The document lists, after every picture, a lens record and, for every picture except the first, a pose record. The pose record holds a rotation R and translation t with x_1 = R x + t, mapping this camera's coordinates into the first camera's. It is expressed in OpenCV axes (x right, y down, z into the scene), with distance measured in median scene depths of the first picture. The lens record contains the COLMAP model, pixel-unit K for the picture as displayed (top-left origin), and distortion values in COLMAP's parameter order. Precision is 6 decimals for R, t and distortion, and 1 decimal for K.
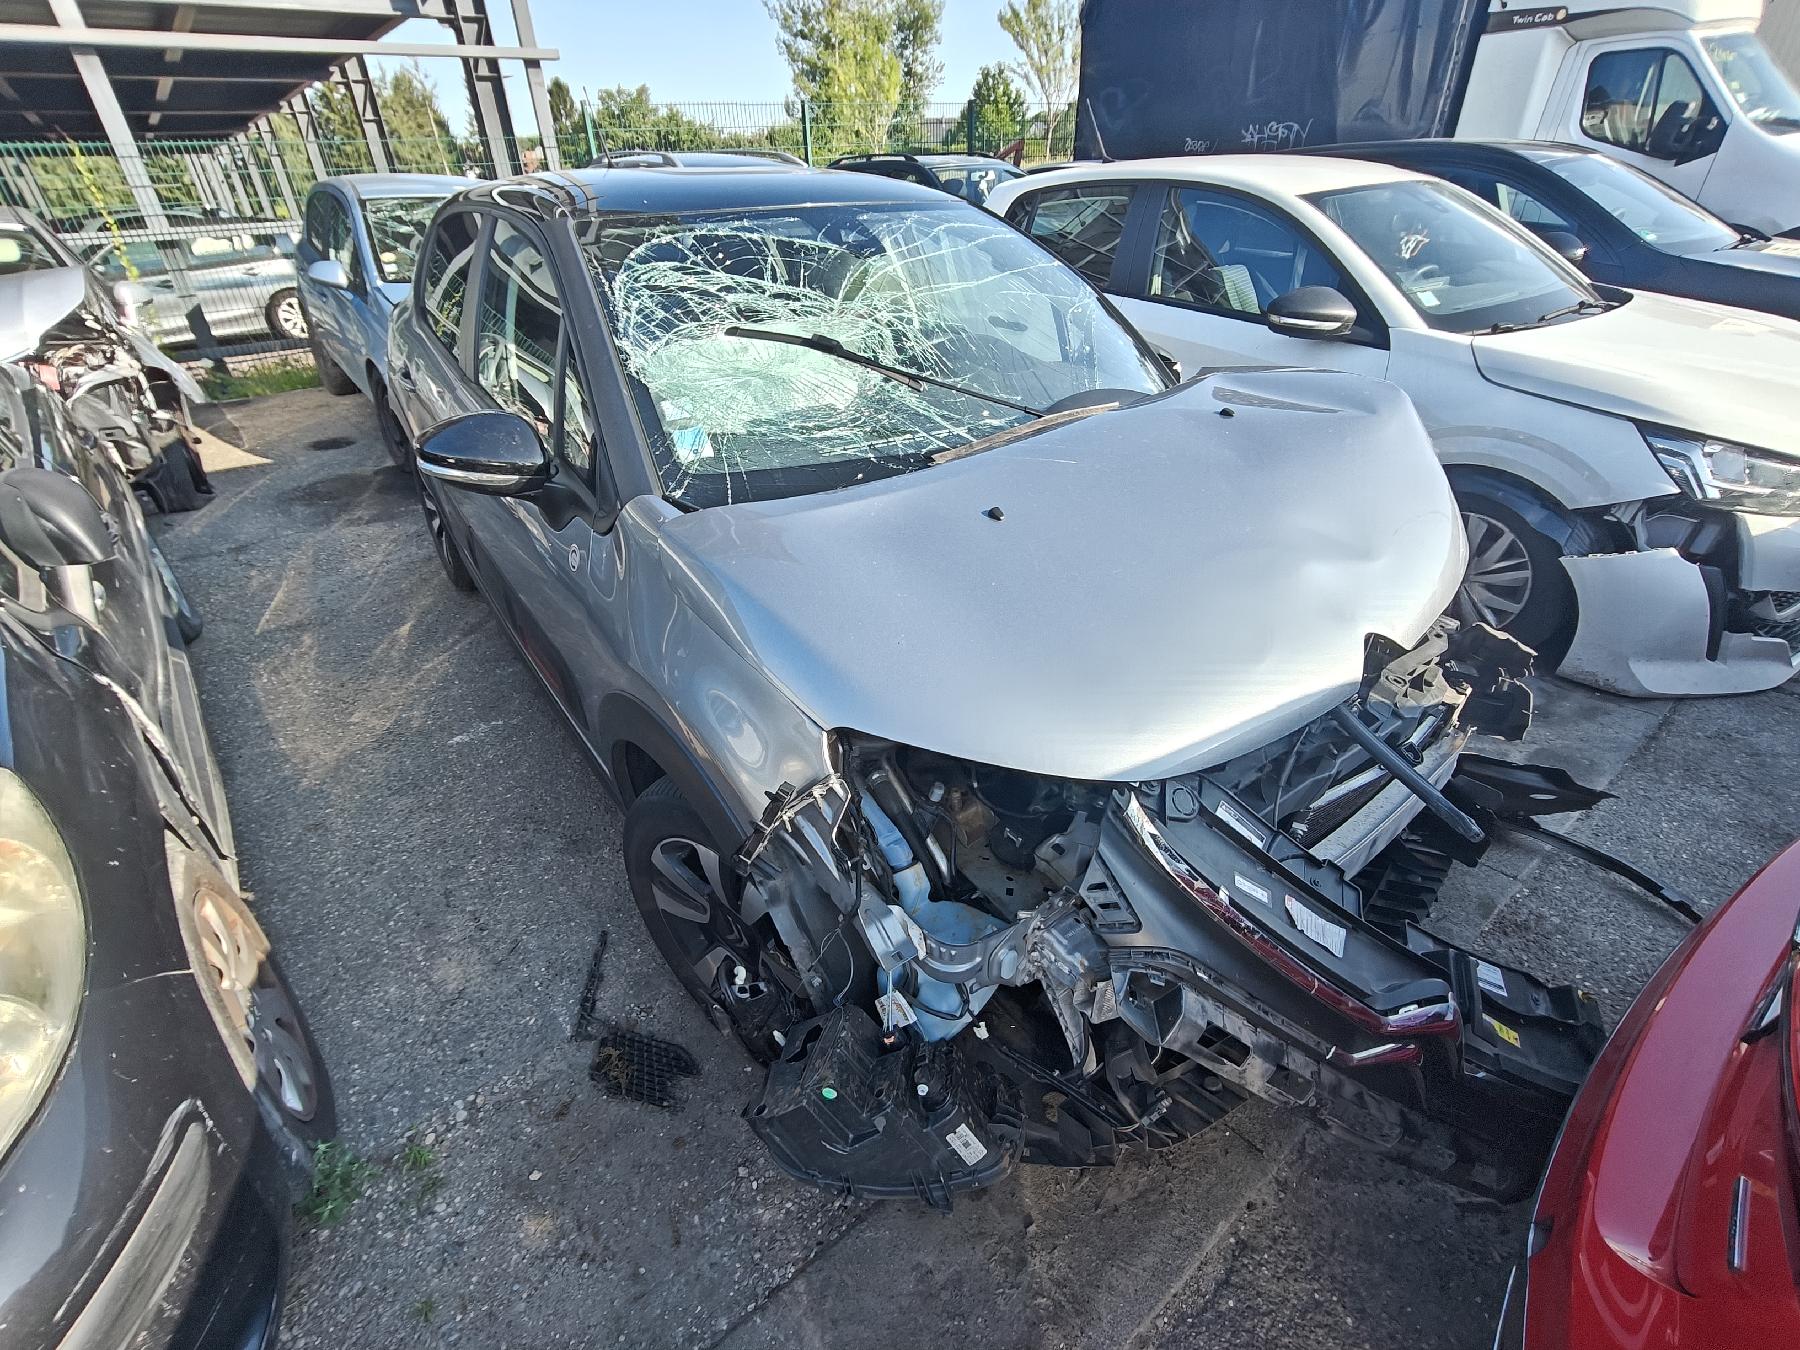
lens RADIAL K [[863.4, 0, 900.0], [0, 863.4, 675.0], [0, 0, 1]] dist [-0.004109, 0.008056]
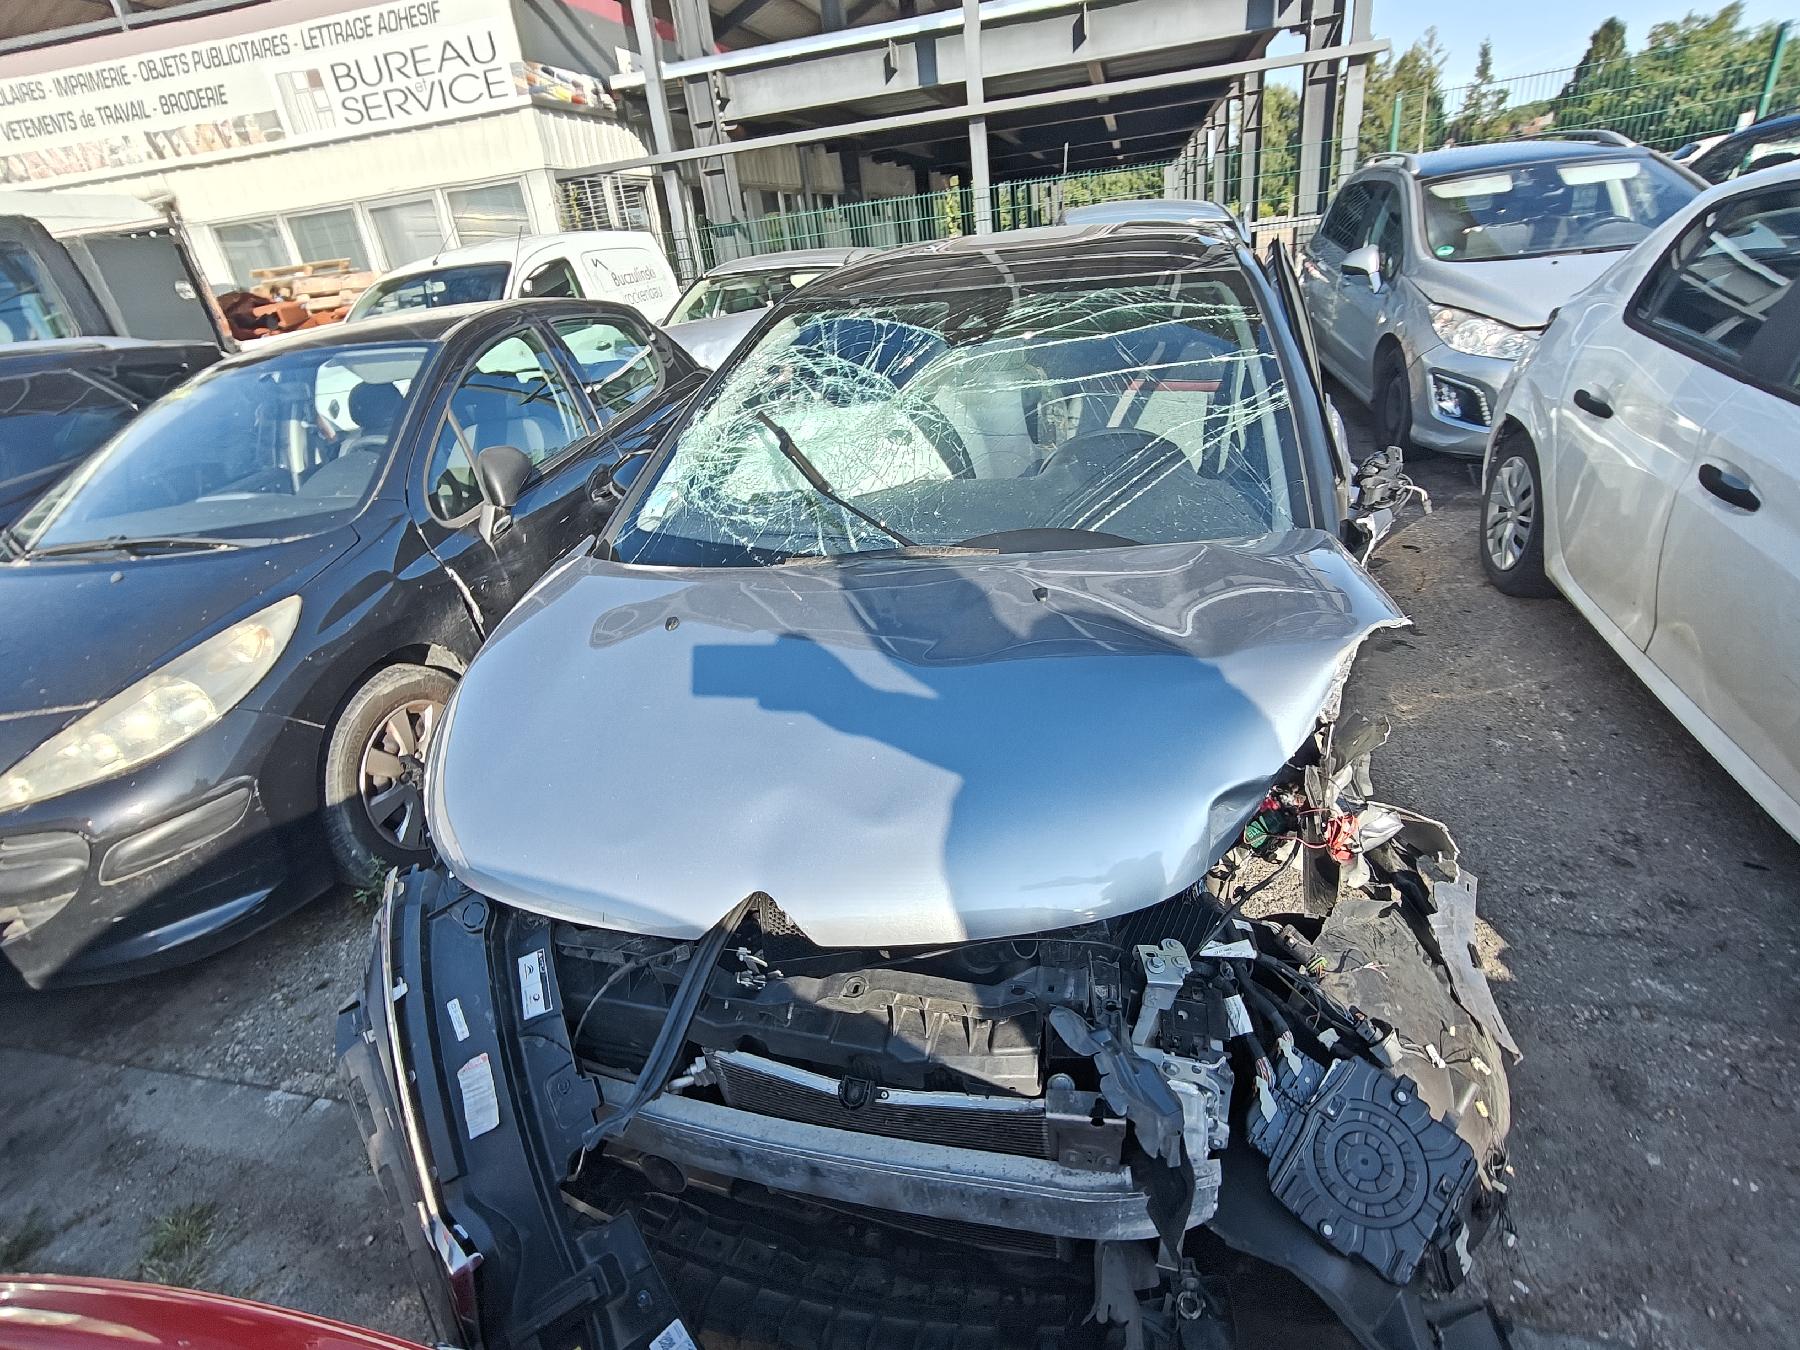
lens RADIAL K [[906.4, 0, 876.1], [0, 906.4, 669.3], [0, 0, 1]] dist [-0.021067, 0.031325]
pose [[0.609363, 0.325160, -0.723151, 0.151785], [-0.333673, 0.932514, 0.138129, -0.052161], [0.719262, 0.157125, 0.676737, 0.061310]]
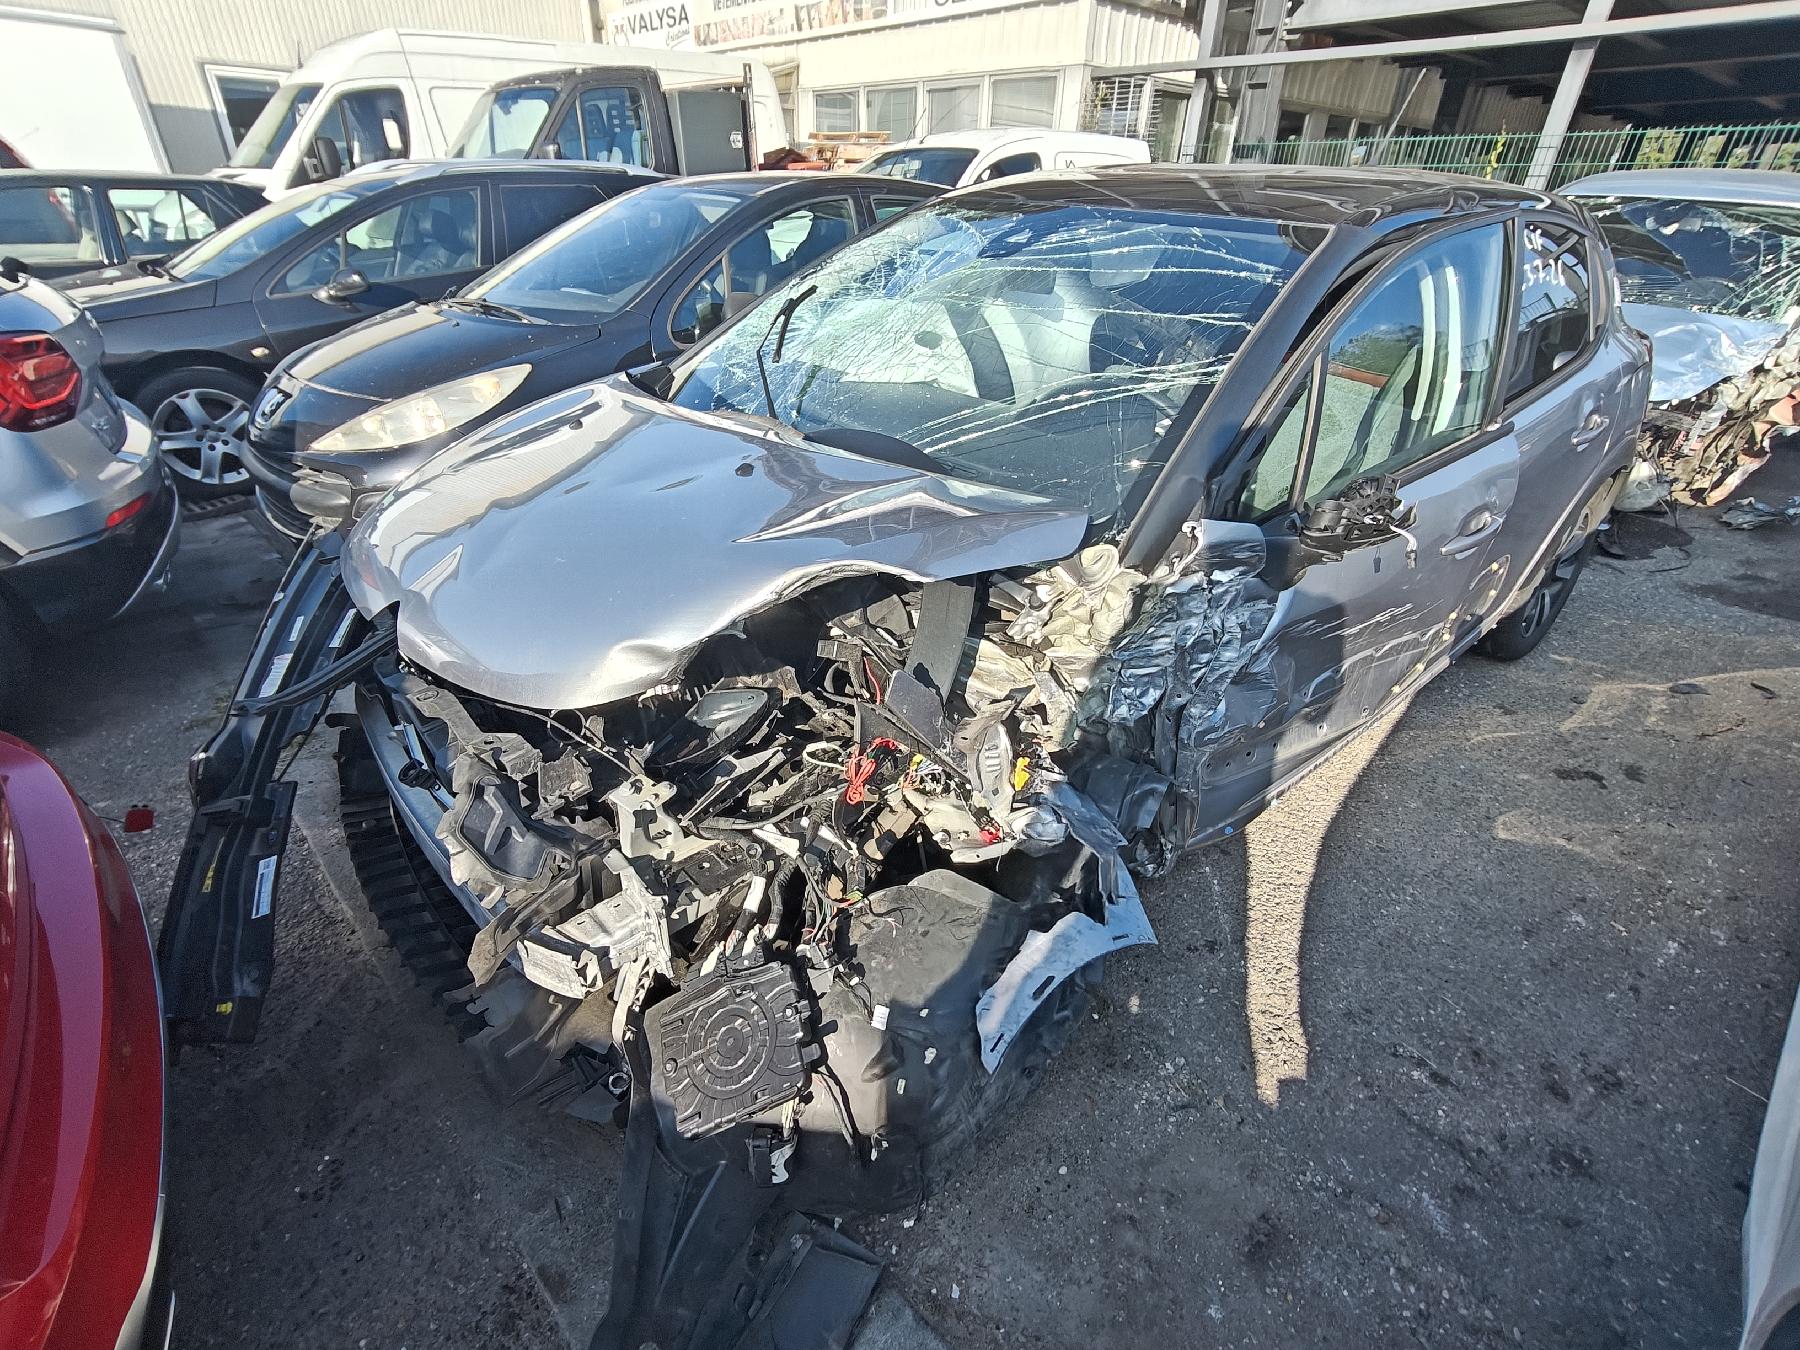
lens RADIAL K [[889.7, 0, 900.0], [0, 889.7, 675.0], [0, 0, 1]] dist [-0.002764, 0.016012]
pose [[0.095540, 0.526136, -0.845017, 0.201949], [-0.533450, 0.743771, 0.402784, -0.093966], [0.840418, 0.412293, 0.351727, 0.146343]]
